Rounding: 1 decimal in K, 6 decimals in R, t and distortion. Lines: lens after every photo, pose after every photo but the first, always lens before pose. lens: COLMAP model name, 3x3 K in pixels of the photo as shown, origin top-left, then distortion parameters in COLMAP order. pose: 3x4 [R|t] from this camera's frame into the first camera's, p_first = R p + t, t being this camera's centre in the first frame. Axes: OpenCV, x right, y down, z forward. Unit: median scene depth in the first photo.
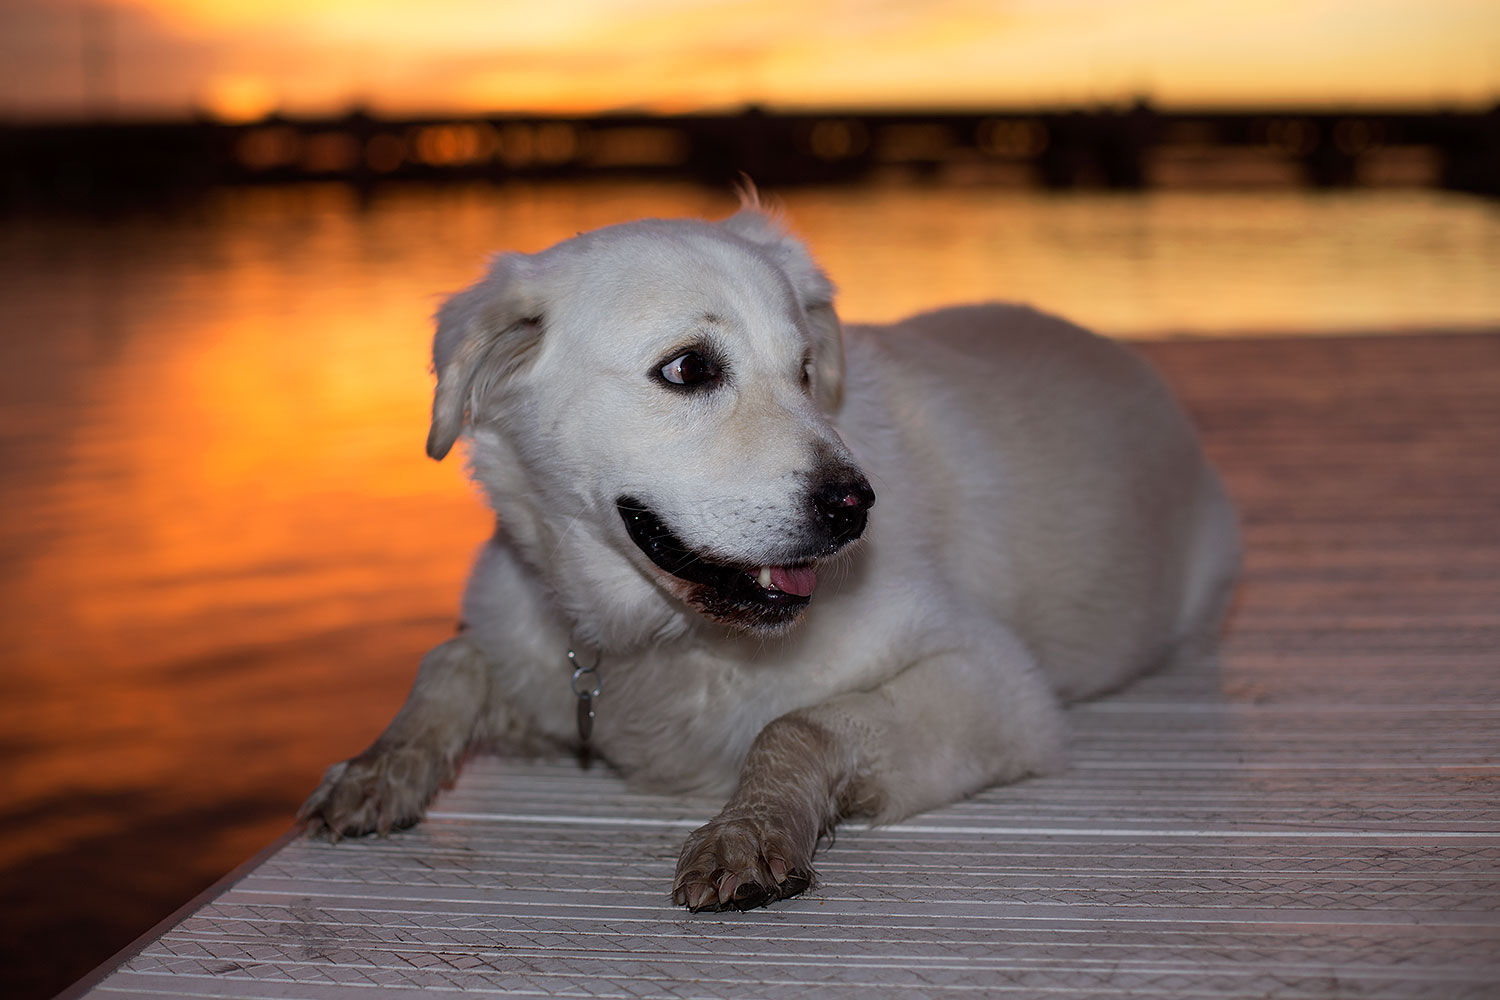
lens RADIAL K [[3446.3, 0, 750.0], [0, 3446.3, 500.0], [0, 0, 1]] dist [-0.163636, -0.310852]
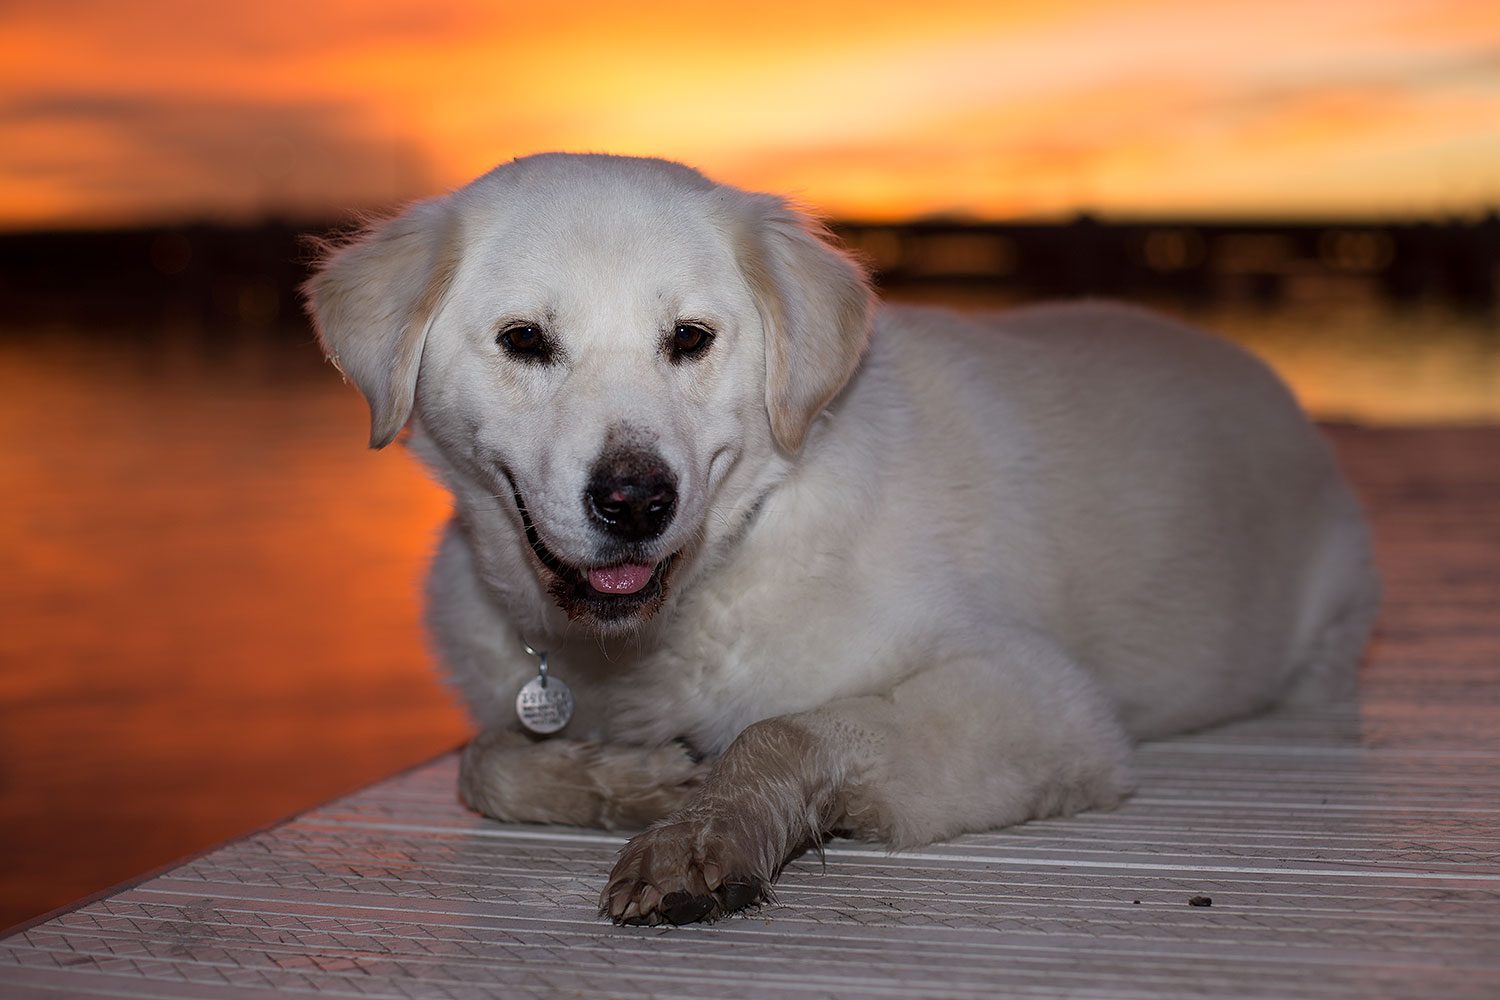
lens RADIAL K [[3446.3, 0, 750.0], [0, 3446.3, 500.0], [0, 0, 1]] dist [-0.163636, -0.310852]
pose [[0.988864, 0.022432, -0.147121, 0.133643], [-0.031213, 0.997848, -0.057656, 0.058163], [0.145511, 0.061606, 0.987437, 0.135431]]
